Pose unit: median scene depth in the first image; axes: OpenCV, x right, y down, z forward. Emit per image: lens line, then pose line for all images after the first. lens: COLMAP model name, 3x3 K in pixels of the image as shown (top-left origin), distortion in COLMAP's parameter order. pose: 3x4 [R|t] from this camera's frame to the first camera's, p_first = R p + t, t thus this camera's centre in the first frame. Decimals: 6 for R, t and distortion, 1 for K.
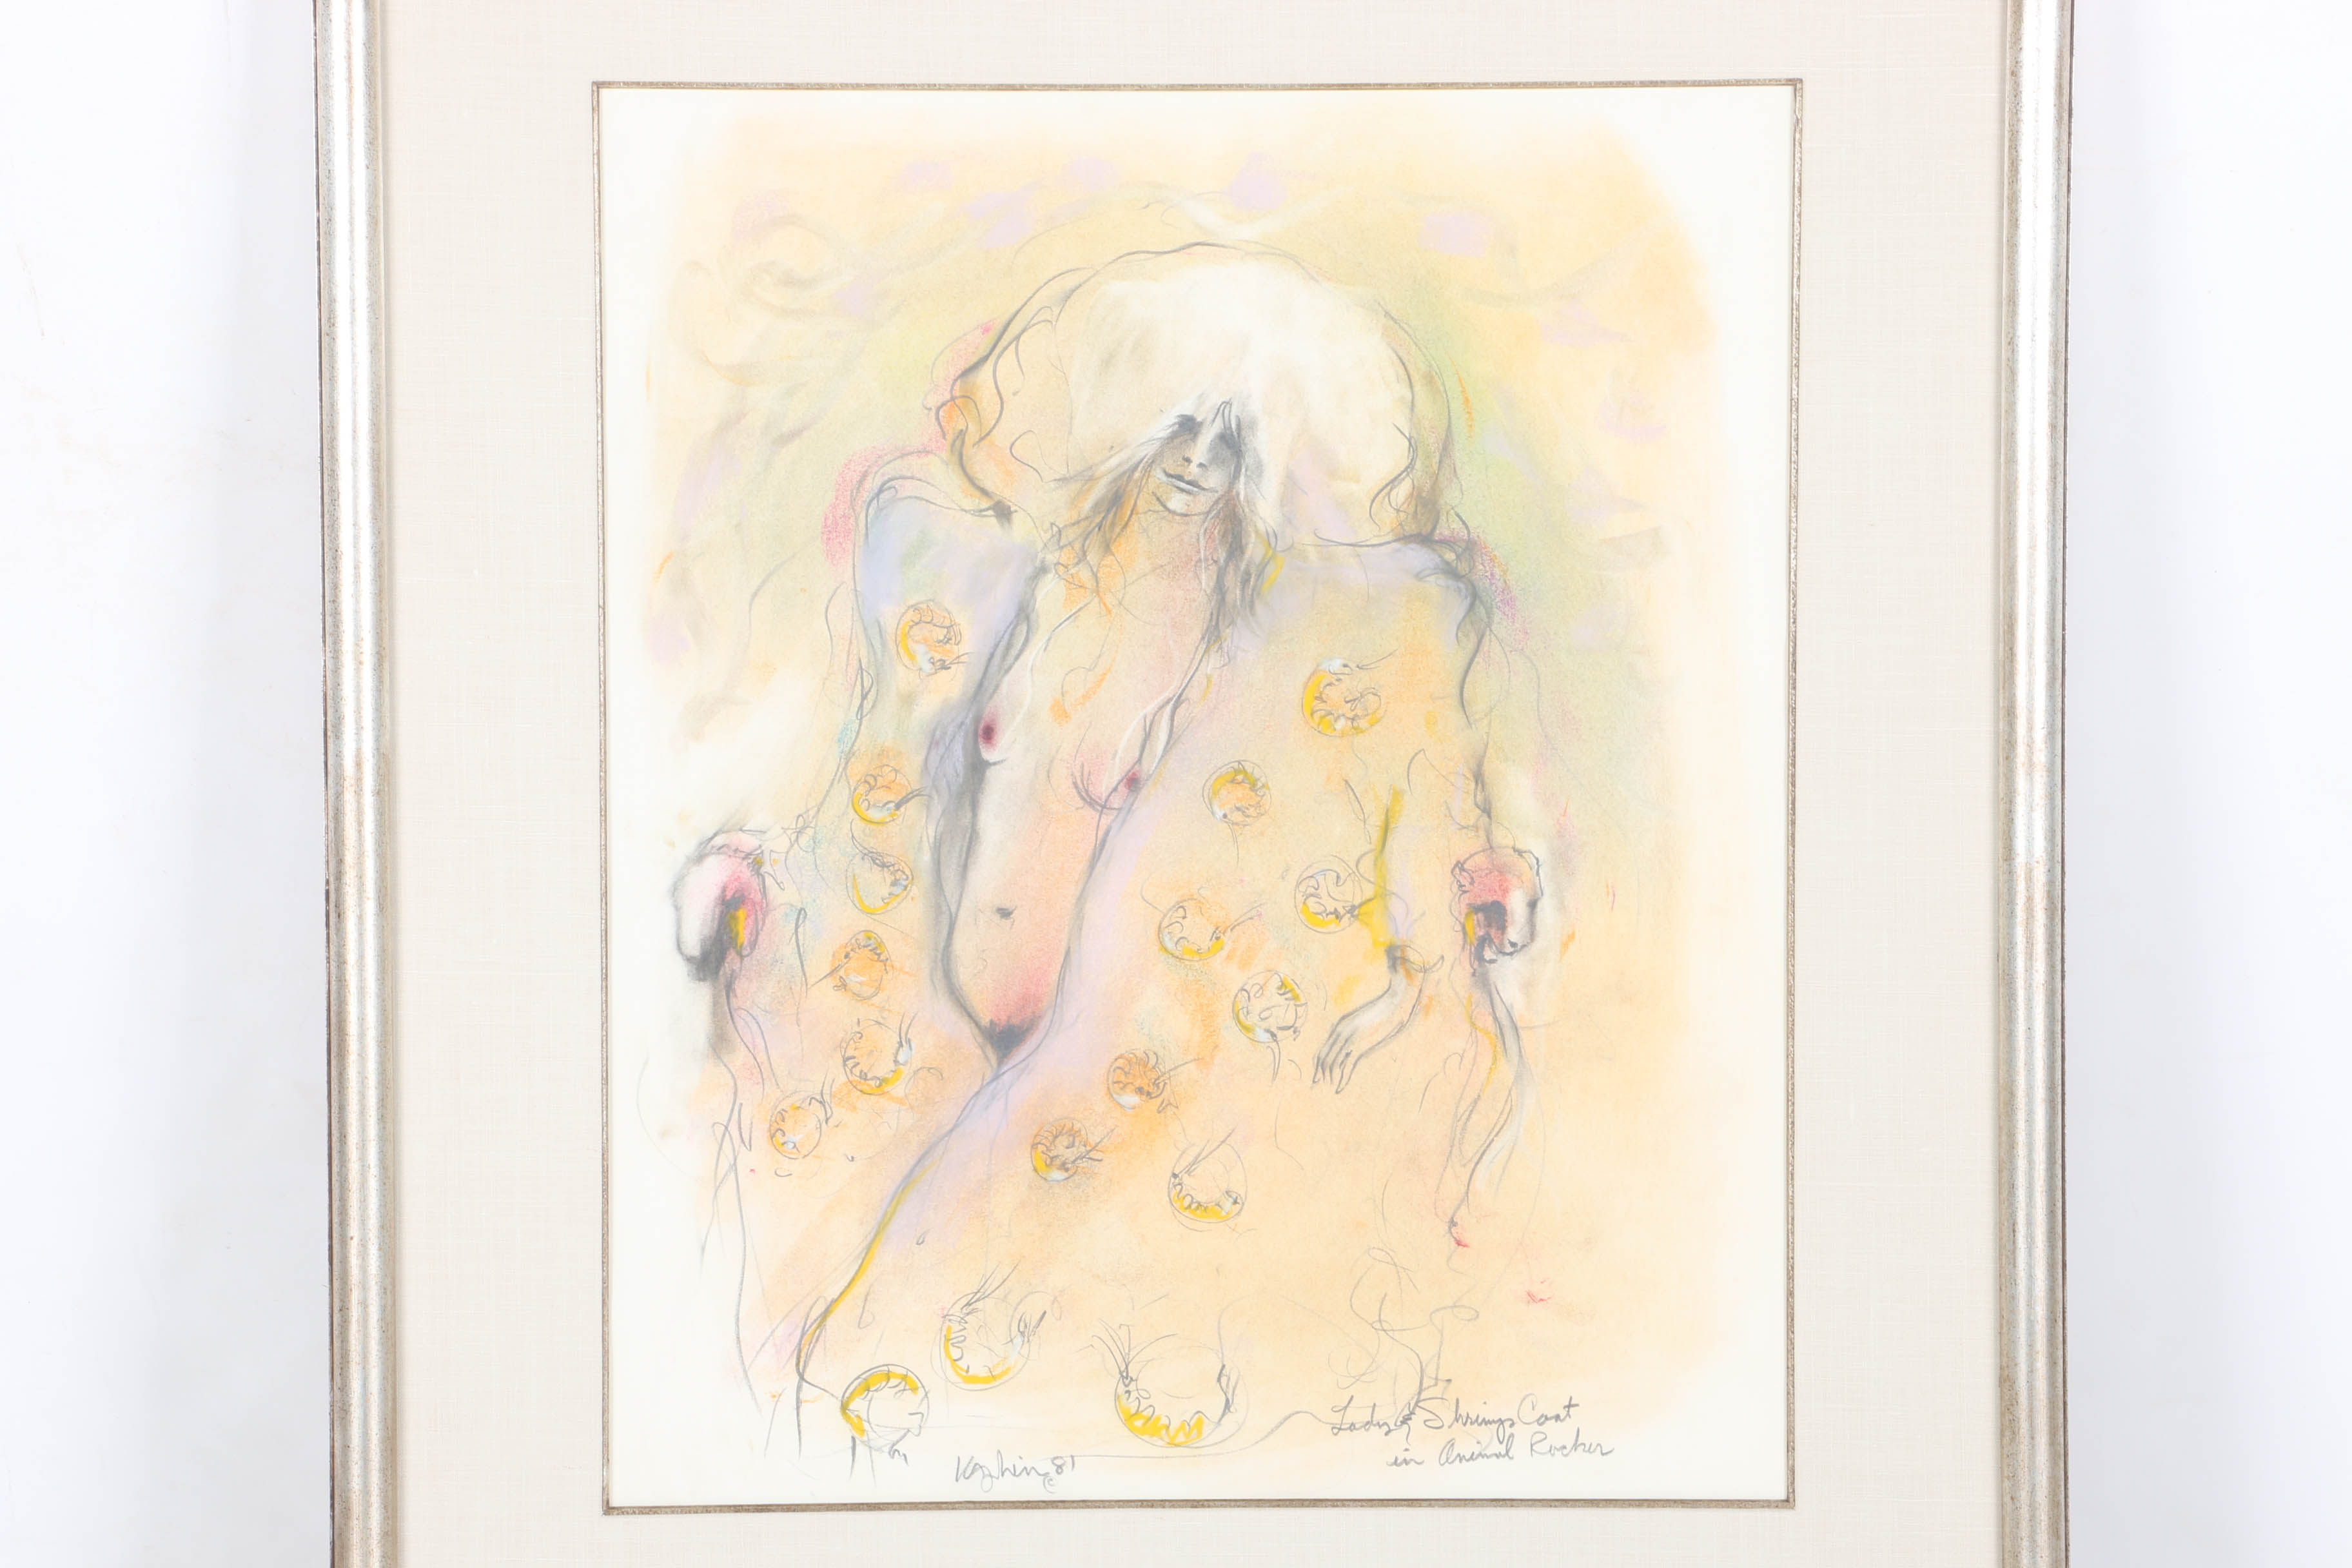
lens RADIAL K [[8061.0, 0, 1168.4], [0, 8061.0, 800.1], [0, 0, 1]] dist [0.686201, 0.000000]
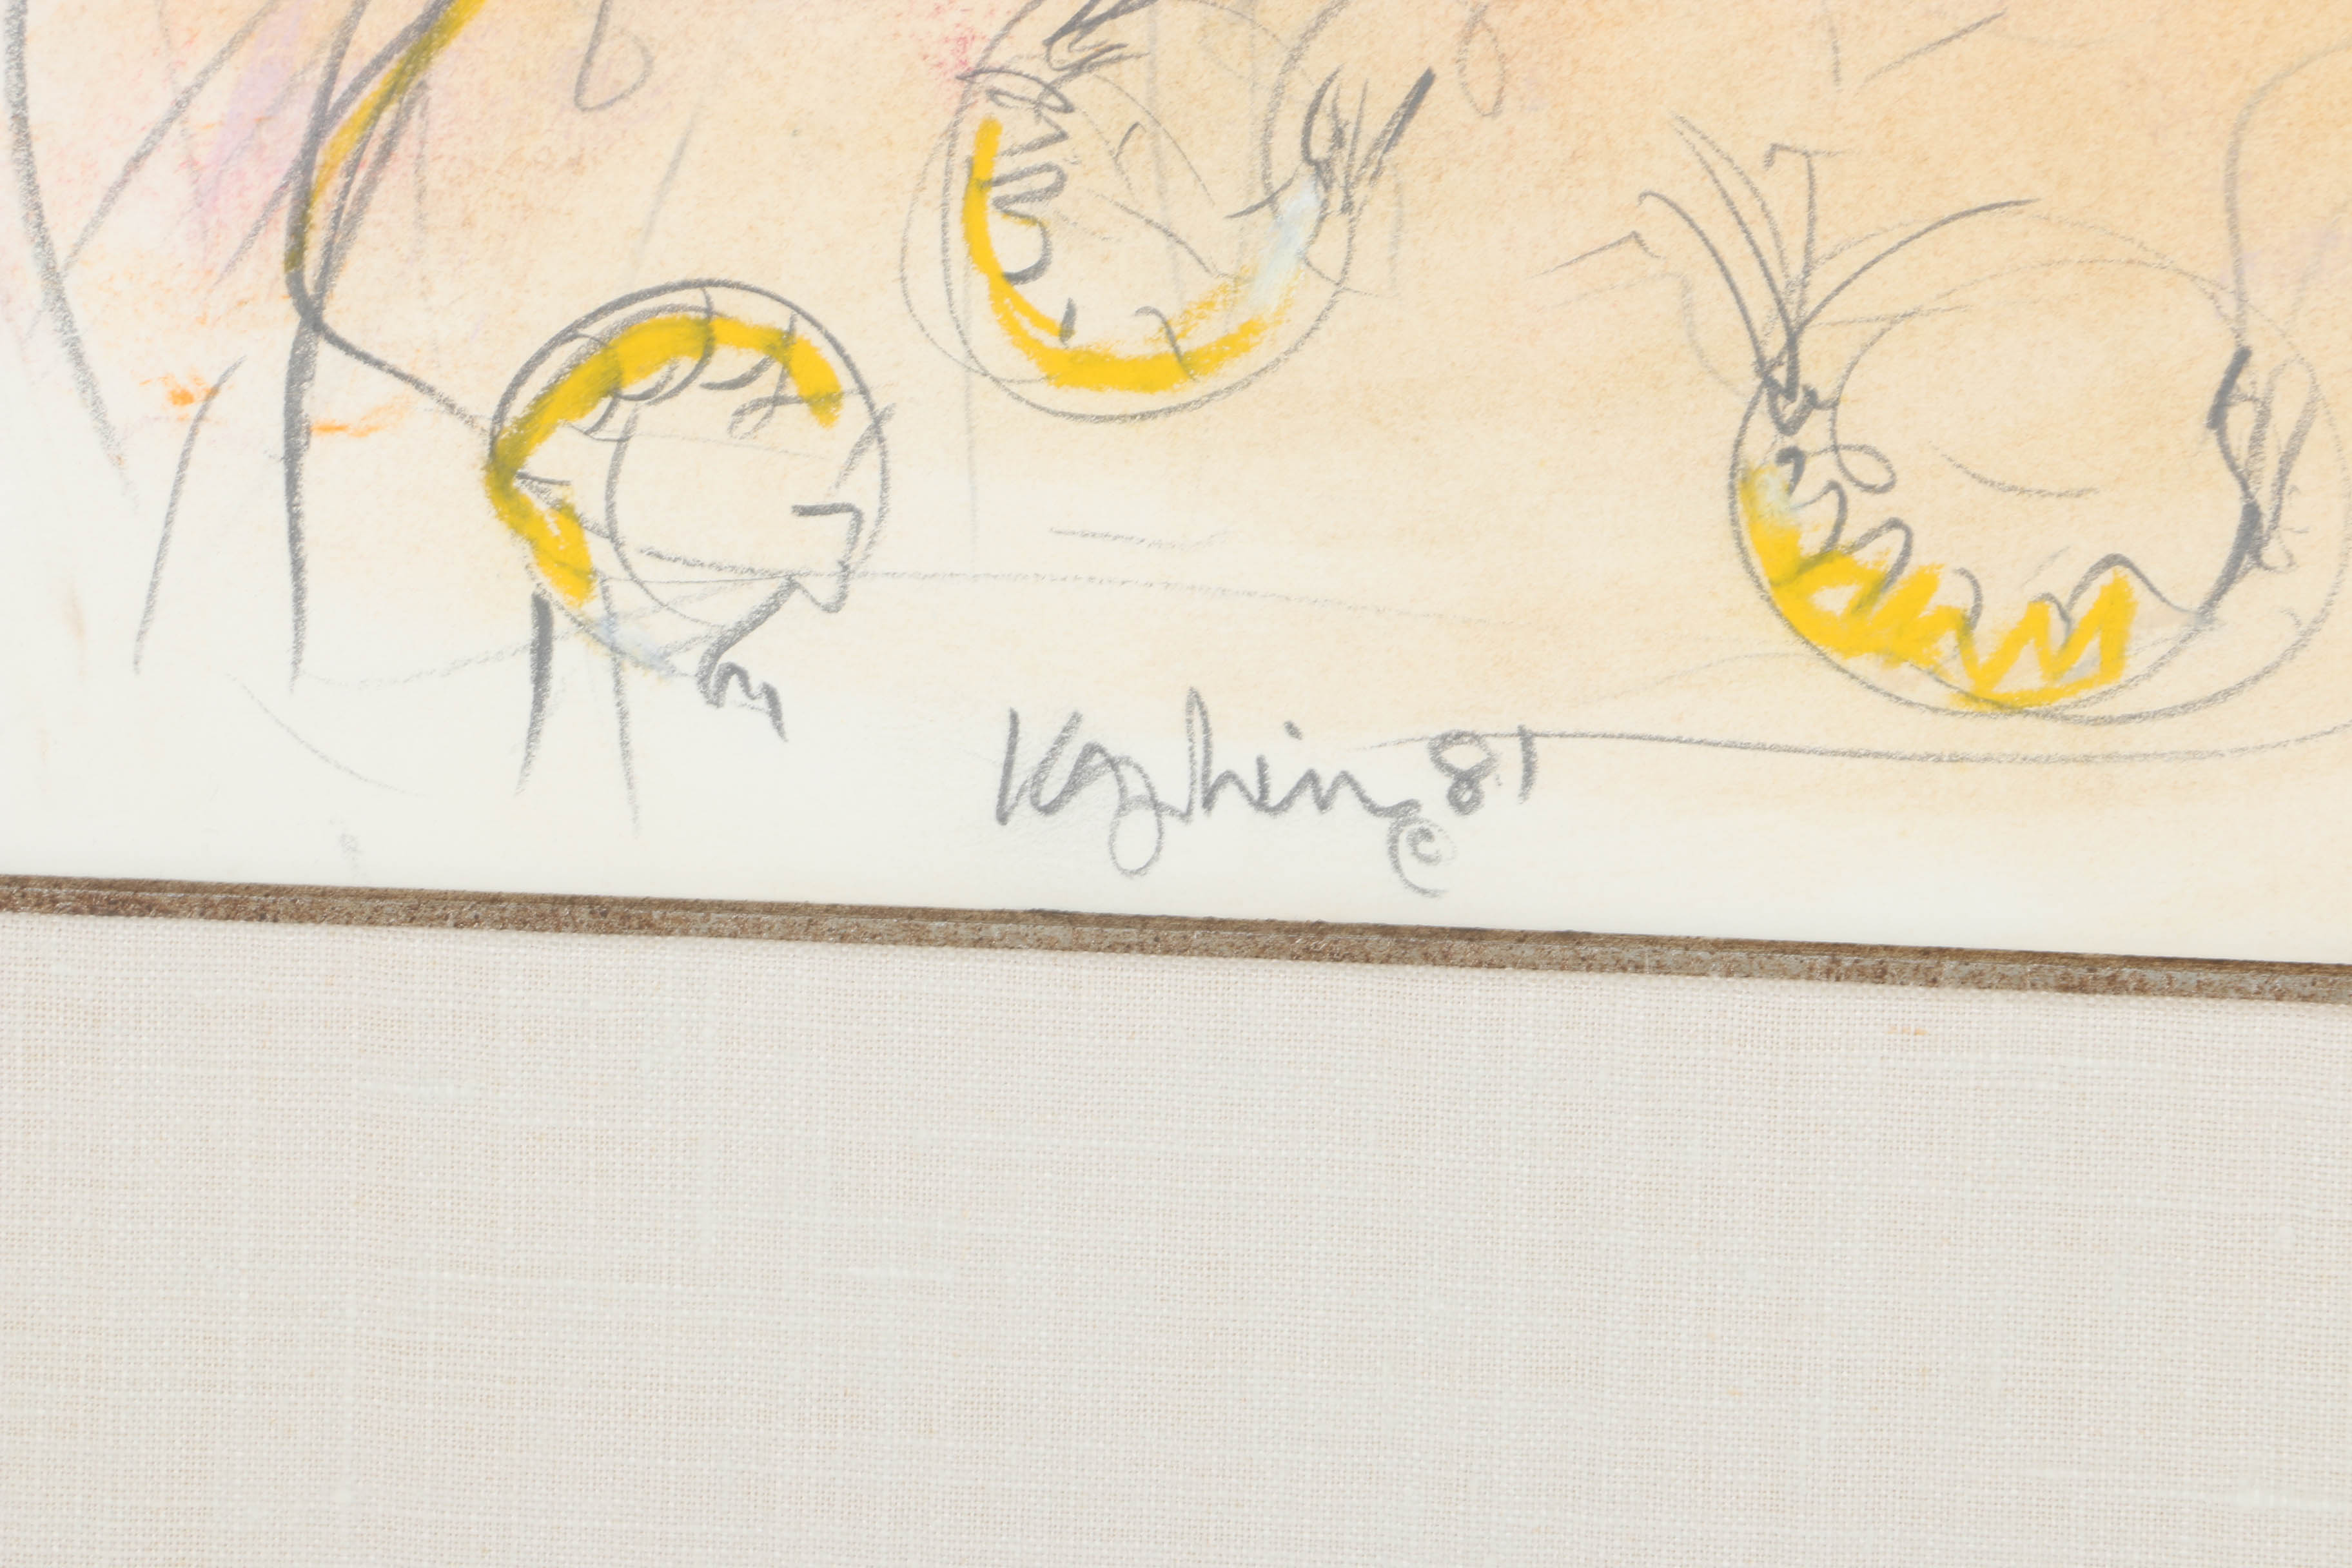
lens RADIAL K [[14432.5, 0, 1189.5], [0, 14432.5, 789.2], [0, 0, 1]] dist [2.311328, 0.000000]
pose [[0.997226, 0.045681, -0.058770, 0.002248], [-0.040810, 0.995832, 0.081564, 0.050746], [0.062251, -0.078939, 0.994934, 0.607163]]
